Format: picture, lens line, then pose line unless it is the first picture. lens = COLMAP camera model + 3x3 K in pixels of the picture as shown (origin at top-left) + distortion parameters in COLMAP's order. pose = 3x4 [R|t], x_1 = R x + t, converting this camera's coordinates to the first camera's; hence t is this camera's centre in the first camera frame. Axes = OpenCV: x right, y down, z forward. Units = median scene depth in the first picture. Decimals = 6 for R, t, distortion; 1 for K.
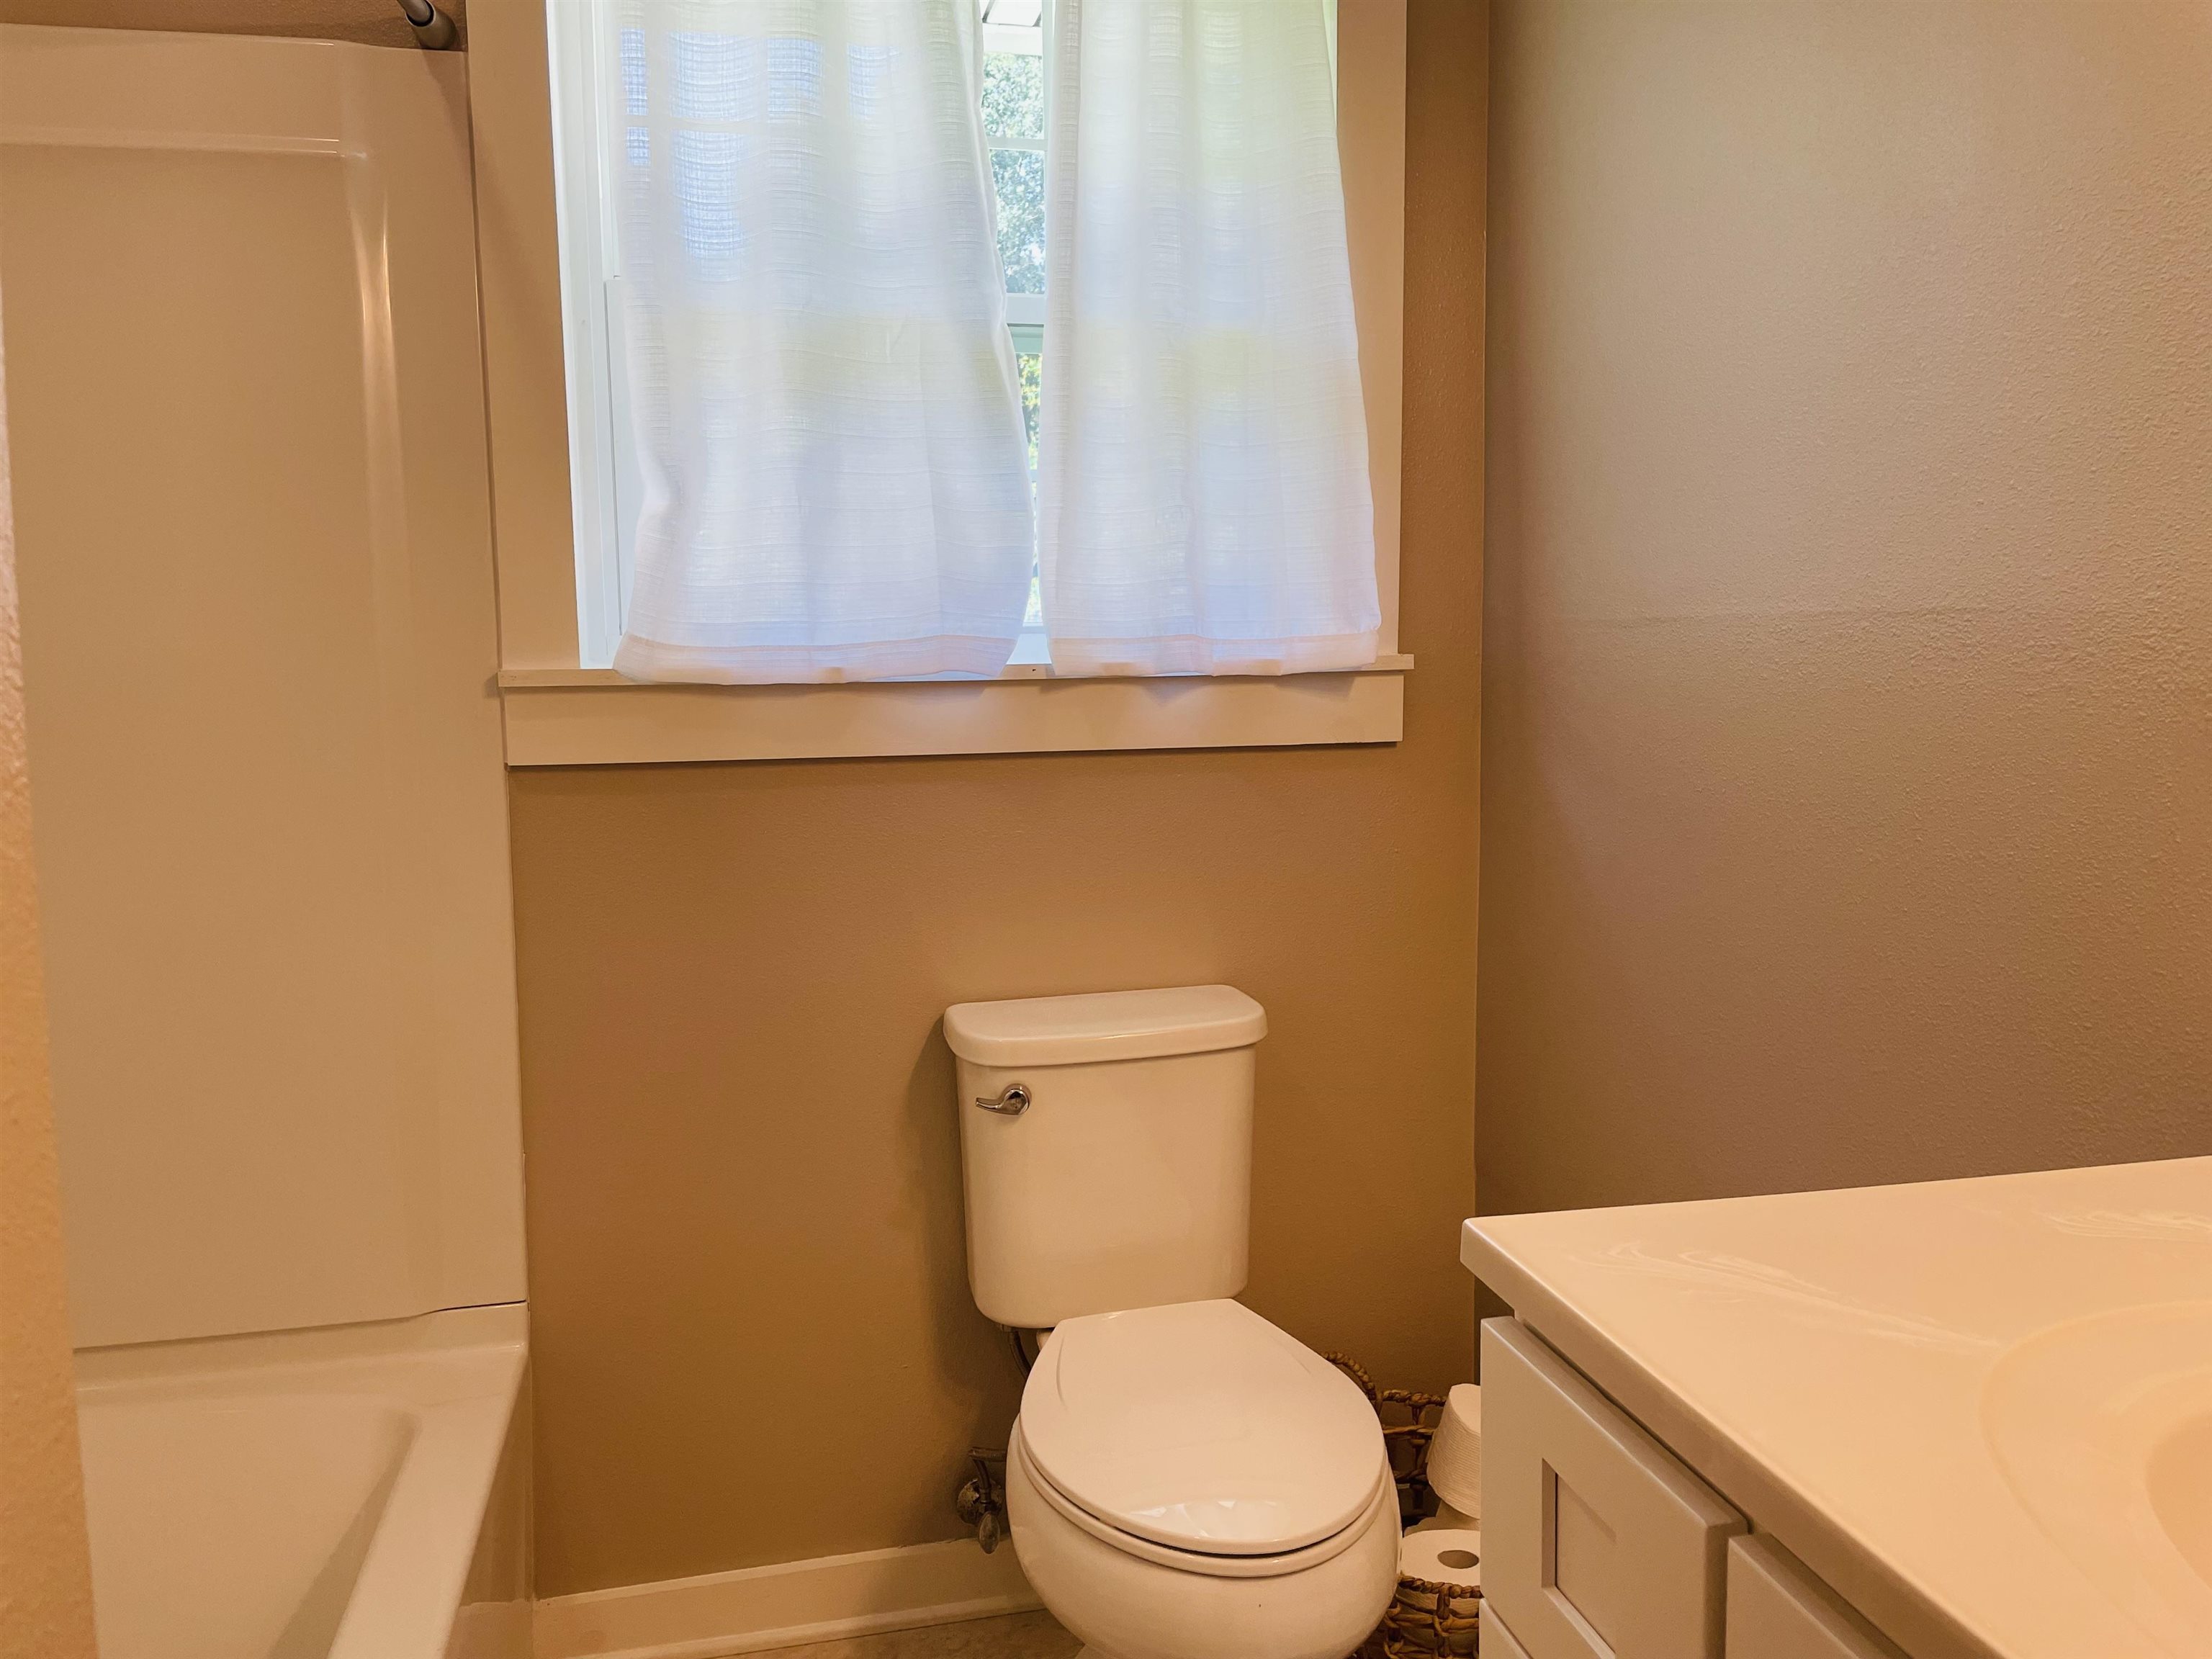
lens RADIAL K [[1673.5, 0, 1105.8], [0, 1673.5, 819.5], [0, 0, 1]] dist [0.089200, -0.108509]
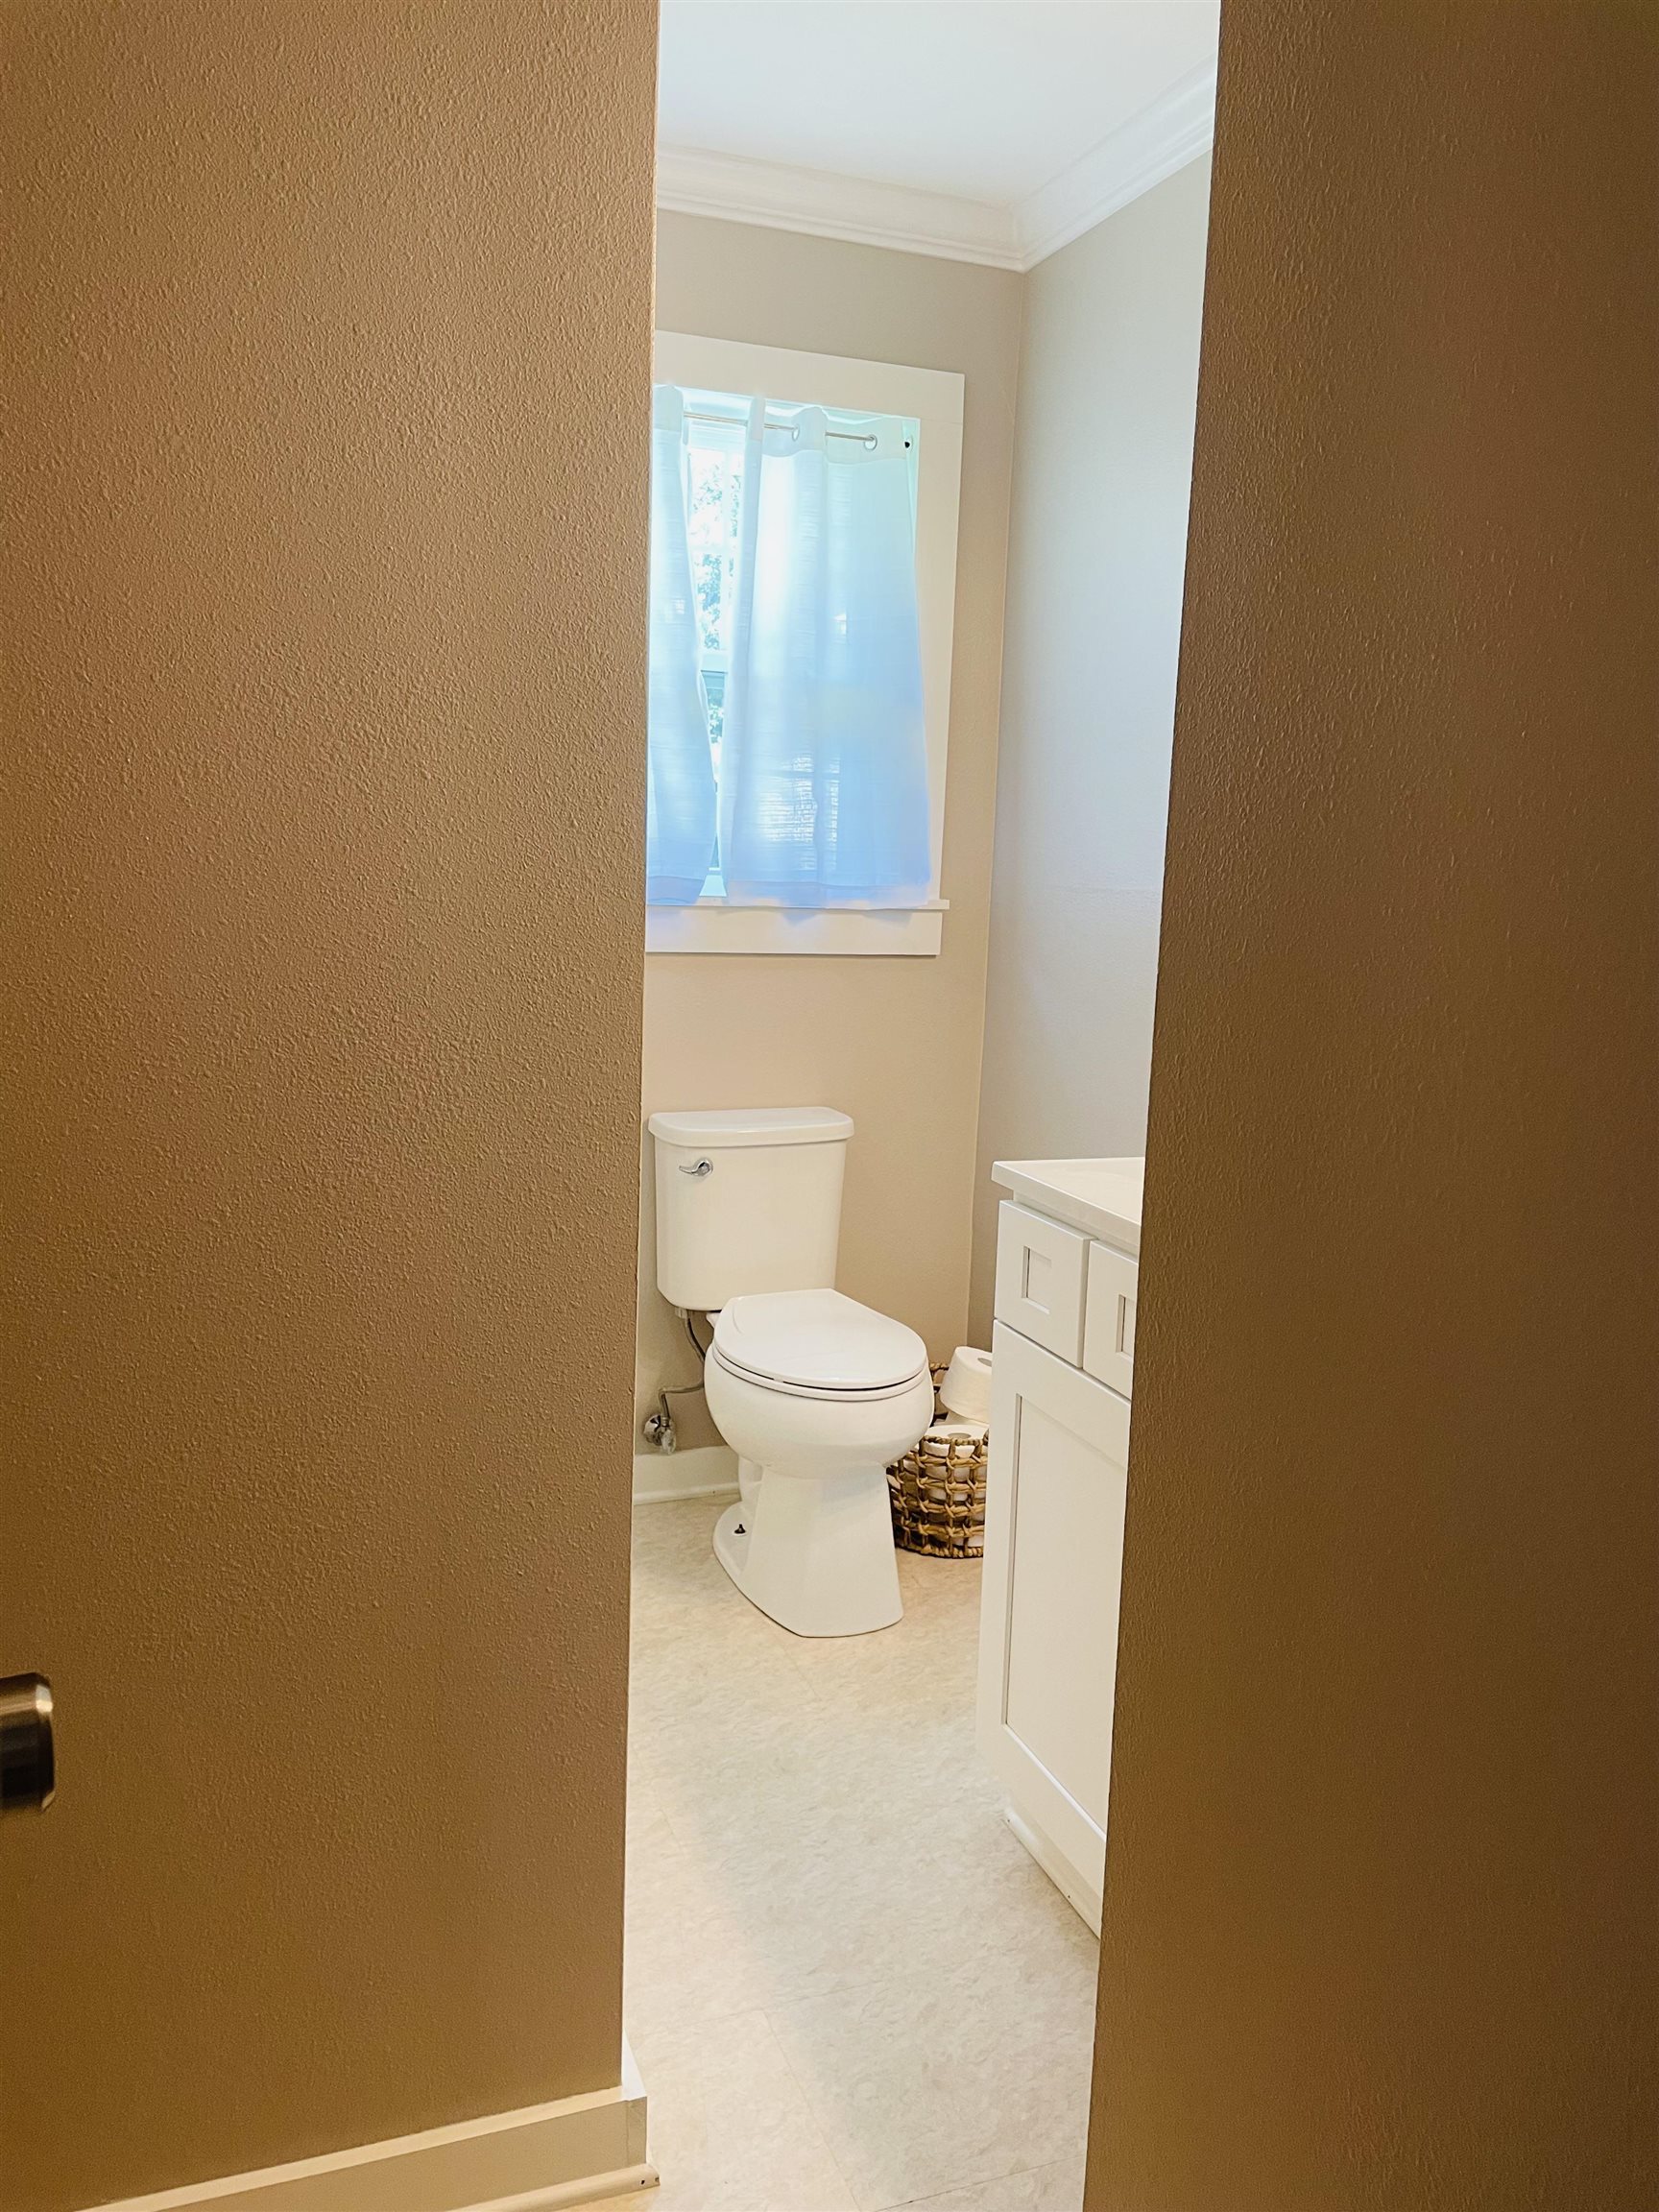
lens RADIAL K [[1673.5, 0, 825.6], [0, 1673.5, 1110.5], [0, 0, 1]] dist [0.089200, -0.108509]
pose [[0.988612, 0.026742, 0.148095, -0.168556], [-0.033568, 0.998477, 0.043788, 0.036051], [-0.146698, -0.048260, 0.988003, -0.579311]]
